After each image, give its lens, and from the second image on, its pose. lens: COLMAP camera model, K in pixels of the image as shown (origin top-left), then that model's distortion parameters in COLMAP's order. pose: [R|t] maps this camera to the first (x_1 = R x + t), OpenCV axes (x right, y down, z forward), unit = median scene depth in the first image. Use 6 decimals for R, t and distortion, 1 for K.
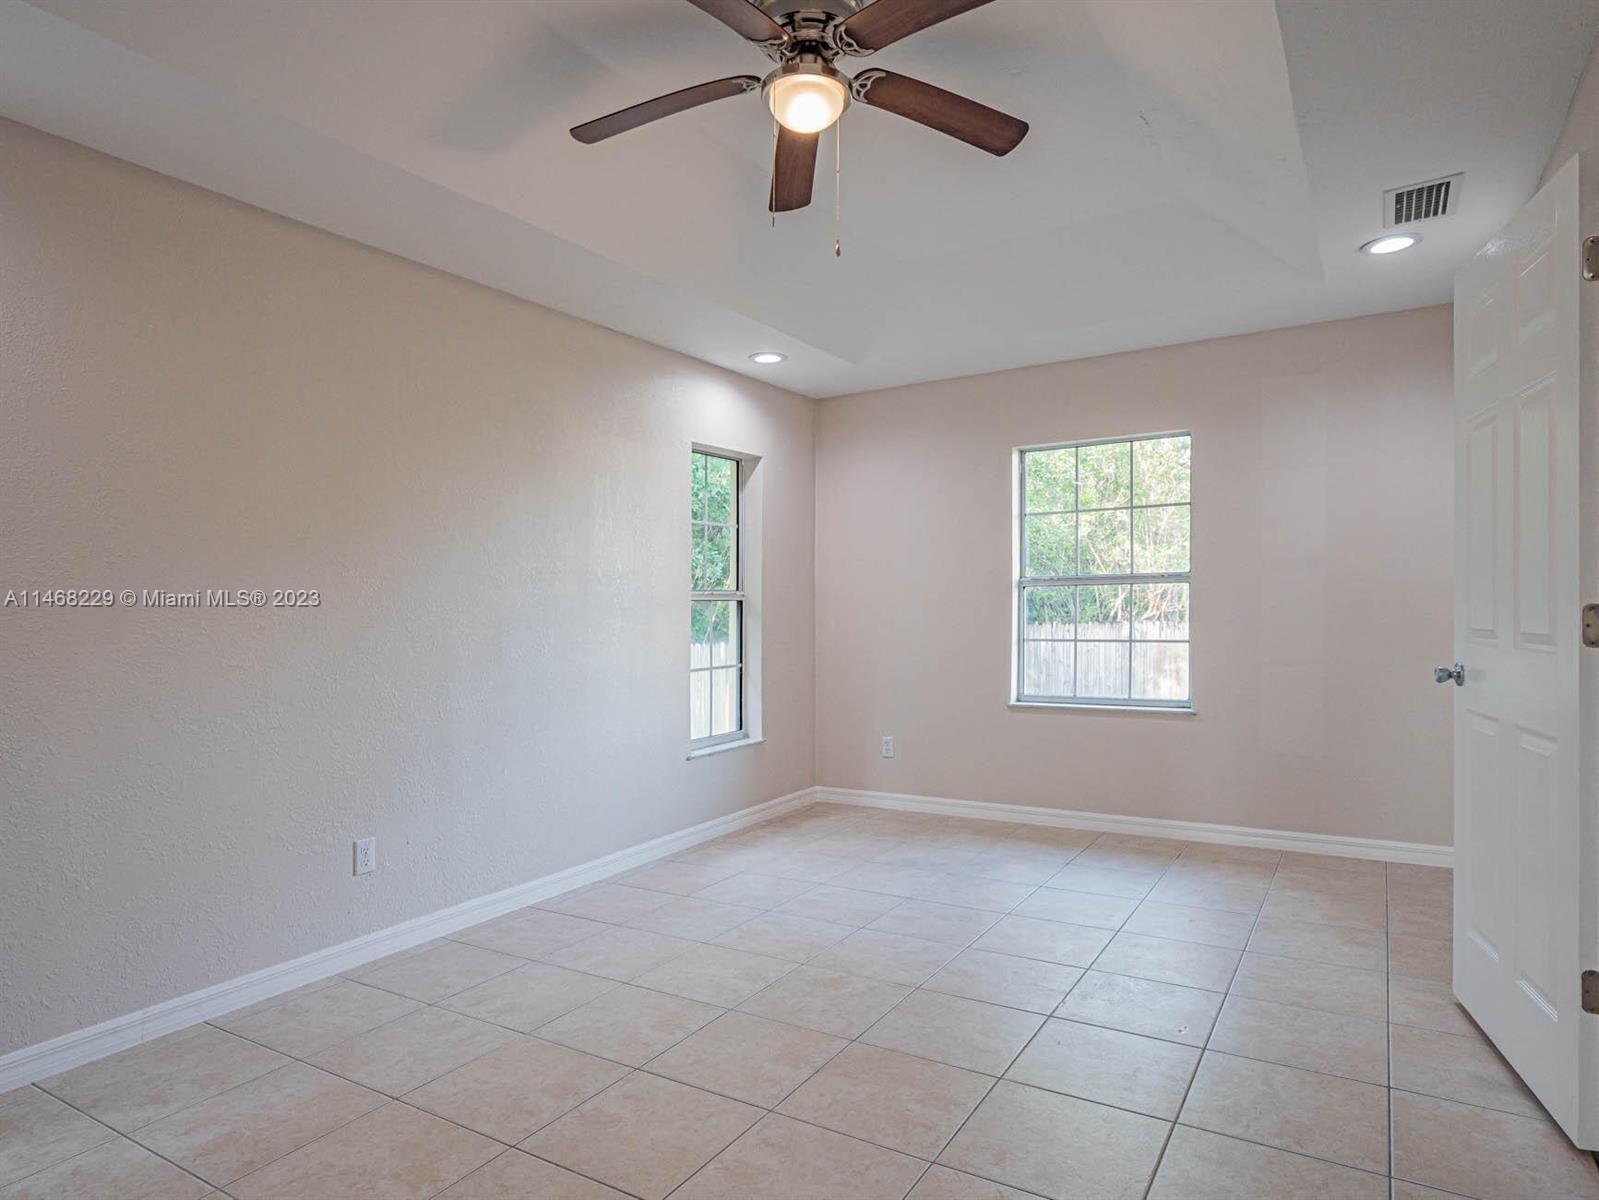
lens RADIAL K [[954.0, 0, 814.4], [0, 954.0, 615.7], [0, 0, 1]] dist [-0.005394, 0.000809]
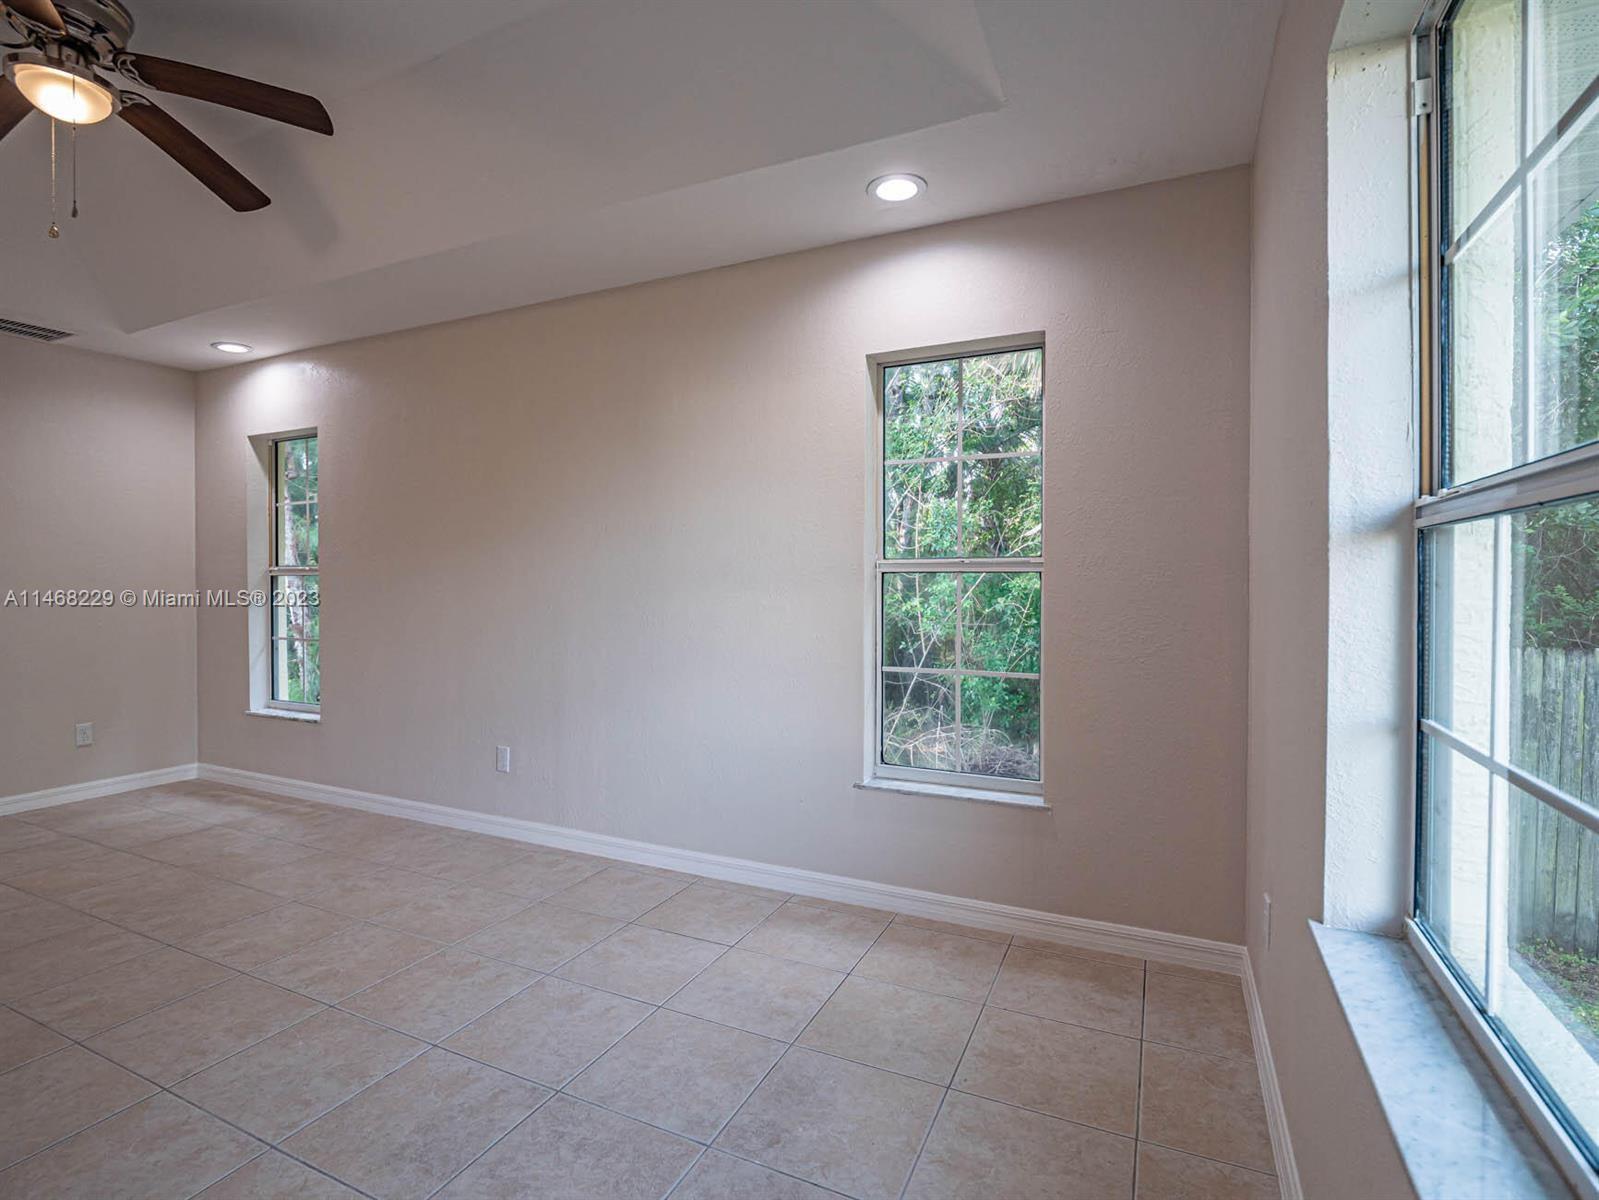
lens RADIAL K [[788.3, 0, 789.5], [0, 788.3, 593.6], [0, 0, 1]] dist [-0.012350, 0.000384]
pose [[0.088953, 0.028571, -0.995626, 0.466528], [-0.013615, 0.999530, 0.027467, -0.016407], [0.995943, 0.011112, 0.089301, 0.886256]]
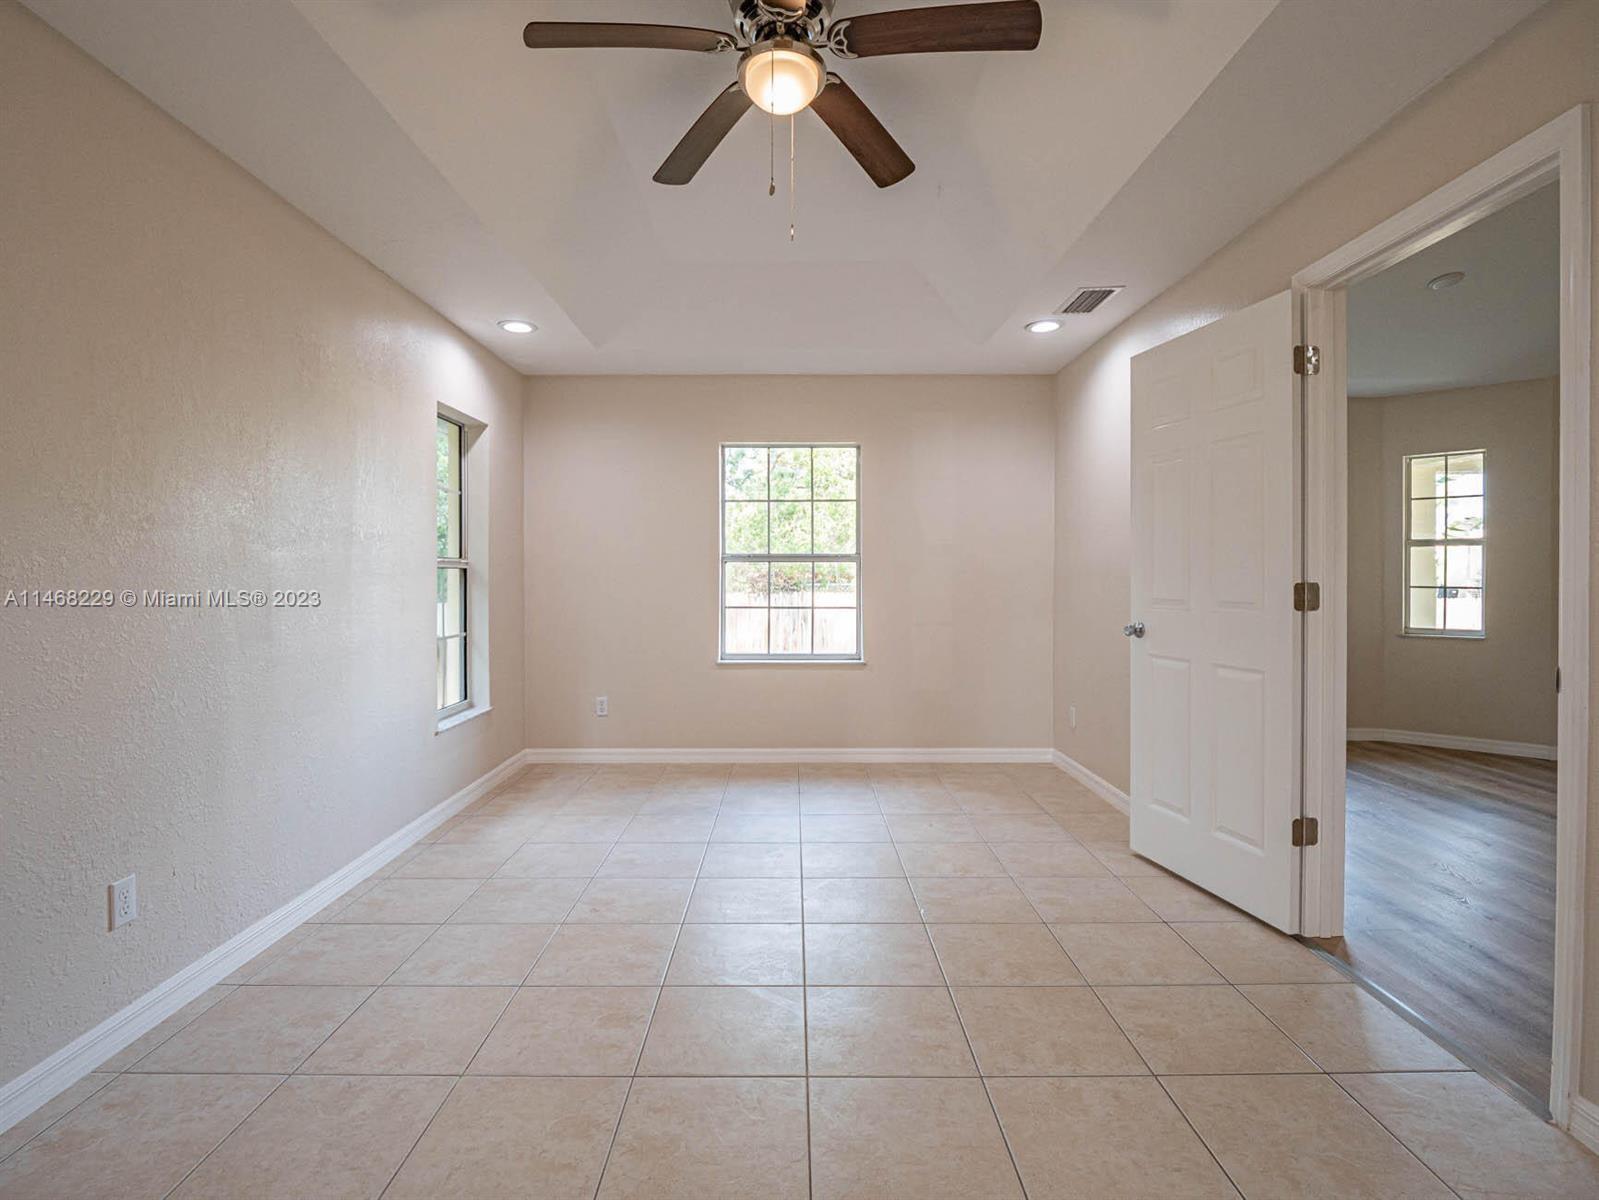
lens RADIAL K [[788.3, 0, 801.8], [0, 788.3, 591.5], [0, 0, 1]] dist [-0.012350, 0.000384]
pose [[0.854487, 0.006080, 0.519436, -0.228235], [-0.008628, 0.999960, 0.002489, 0.003180], [-0.519400, -0.006608, 0.854505, 0.141334]]
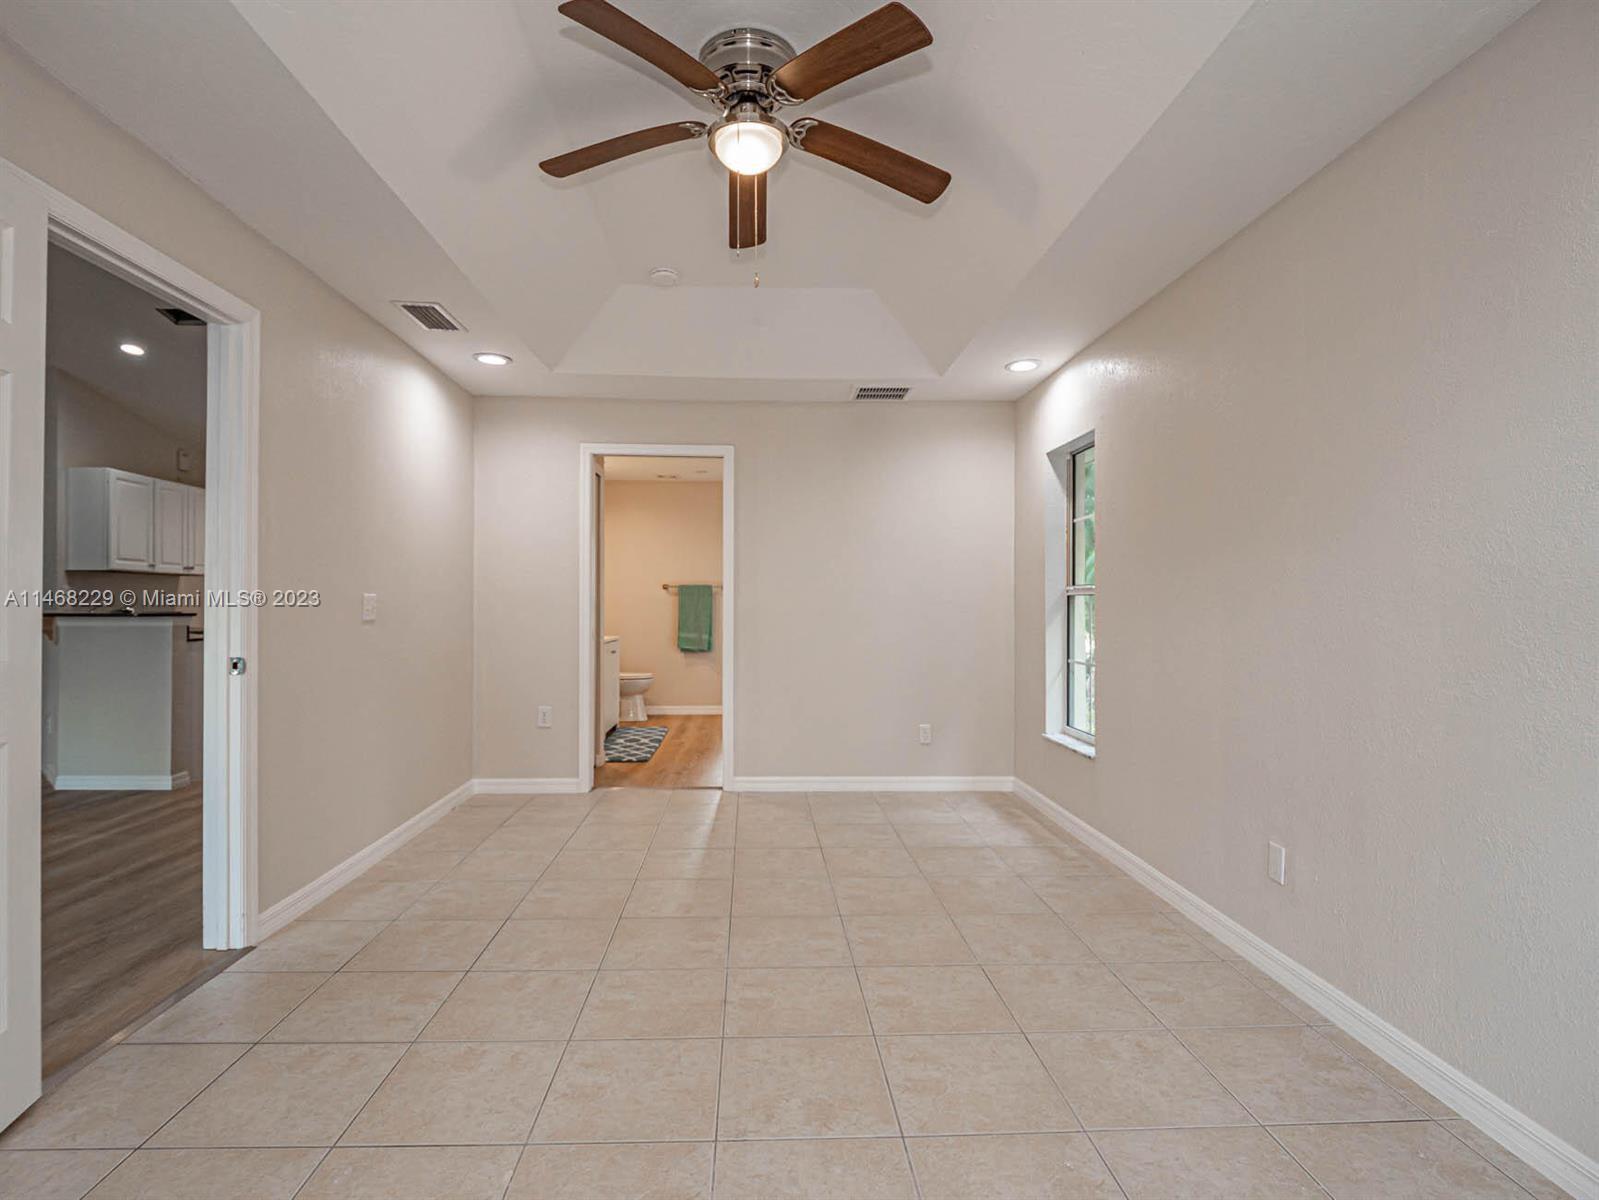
lens RADIAL K [[788.3, 0, 798.7], [0, 788.3, 602.9], [0, 0, 1]] dist [-0.012350, 0.000384]
pose [[-0.836260, 0.010841, -0.548226, 0.224252], [0.001720, 0.999851, 0.017148, -0.011167], [0.548330, 0.013397, -0.836154, 0.936366]]
